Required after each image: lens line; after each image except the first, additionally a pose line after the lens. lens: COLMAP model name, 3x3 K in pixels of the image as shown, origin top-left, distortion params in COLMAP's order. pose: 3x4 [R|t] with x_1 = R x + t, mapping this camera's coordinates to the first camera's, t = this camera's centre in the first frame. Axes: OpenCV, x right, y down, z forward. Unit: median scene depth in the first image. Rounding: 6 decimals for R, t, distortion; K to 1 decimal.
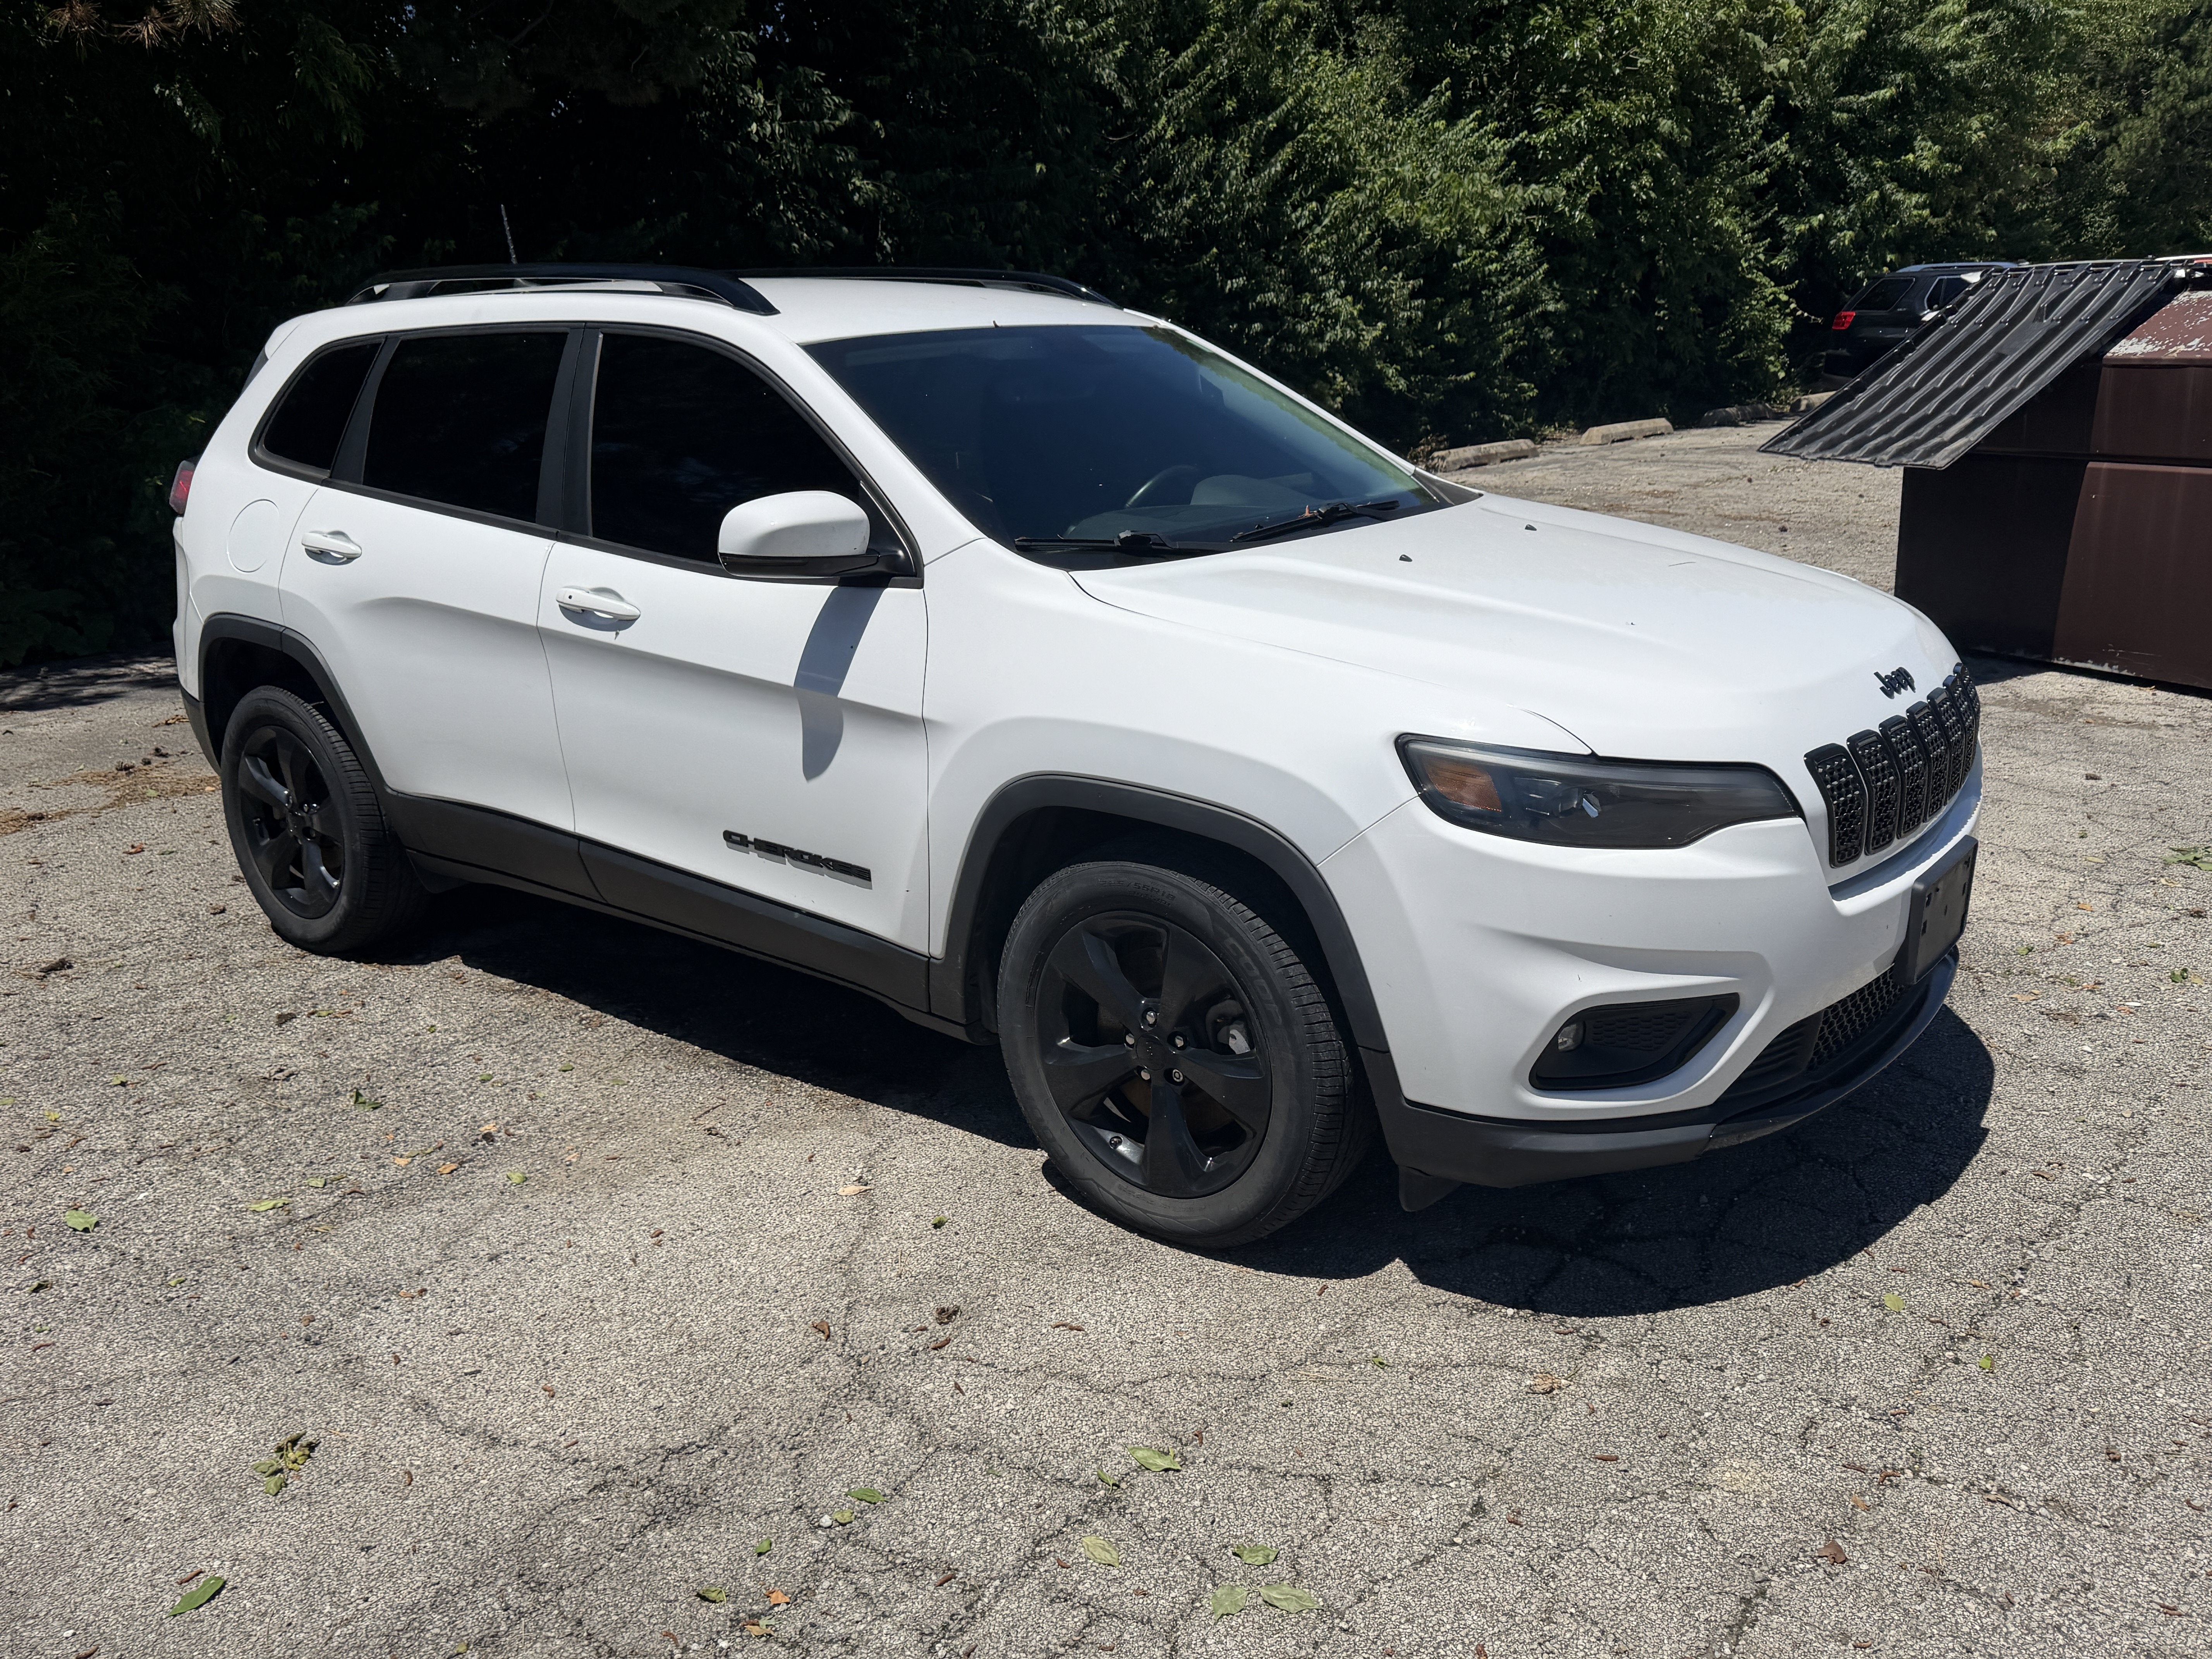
lens RADIAL K [[1807.8, 0, 1110.8], [0, 1807.8, 821.9], [0, 0, 1]] dist [0.058456, -0.078227]
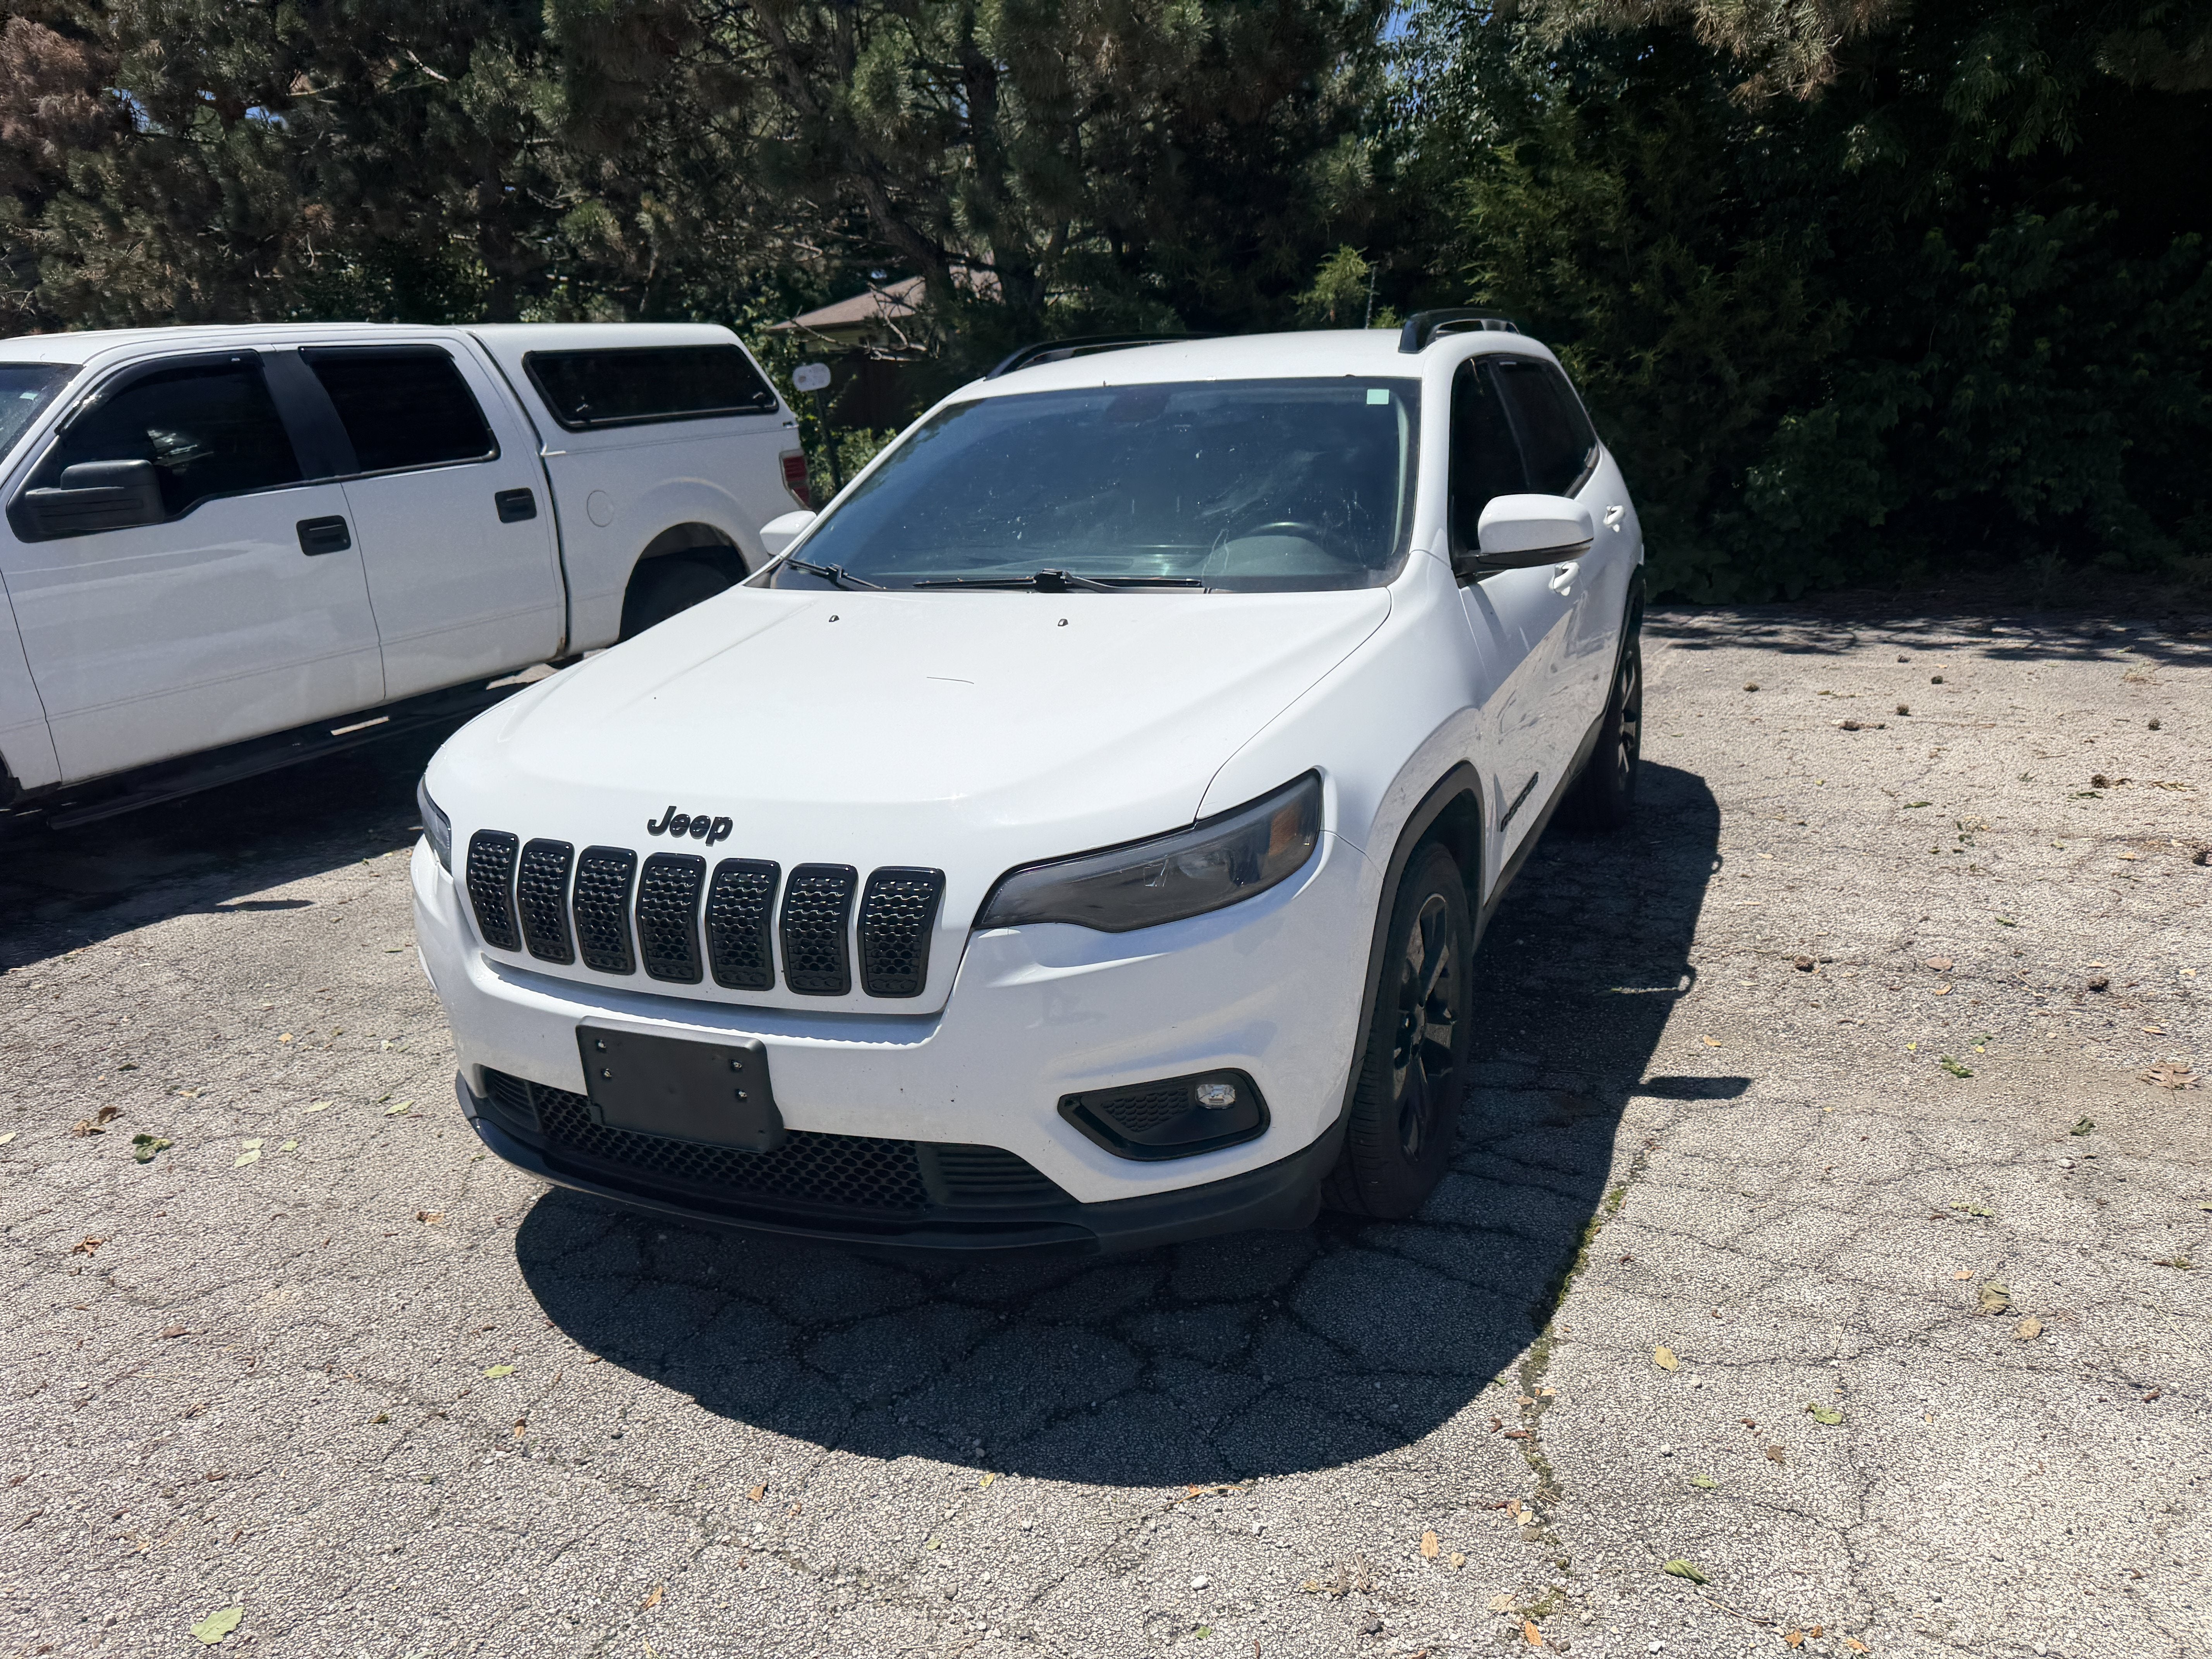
lens RADIAL K [[1565.4, 0, 1116.9], [0, 1565.4, 829.1], [0, 0, 1]] dist [0.025827, -0.032997]
pose [[0.230238, 0.274859, -0.933511, 0.799526], [-0.219396, 0.949246, 0.225381, -0.196603], [0.948080, 0.152917, 0.278855, 0.658934]]
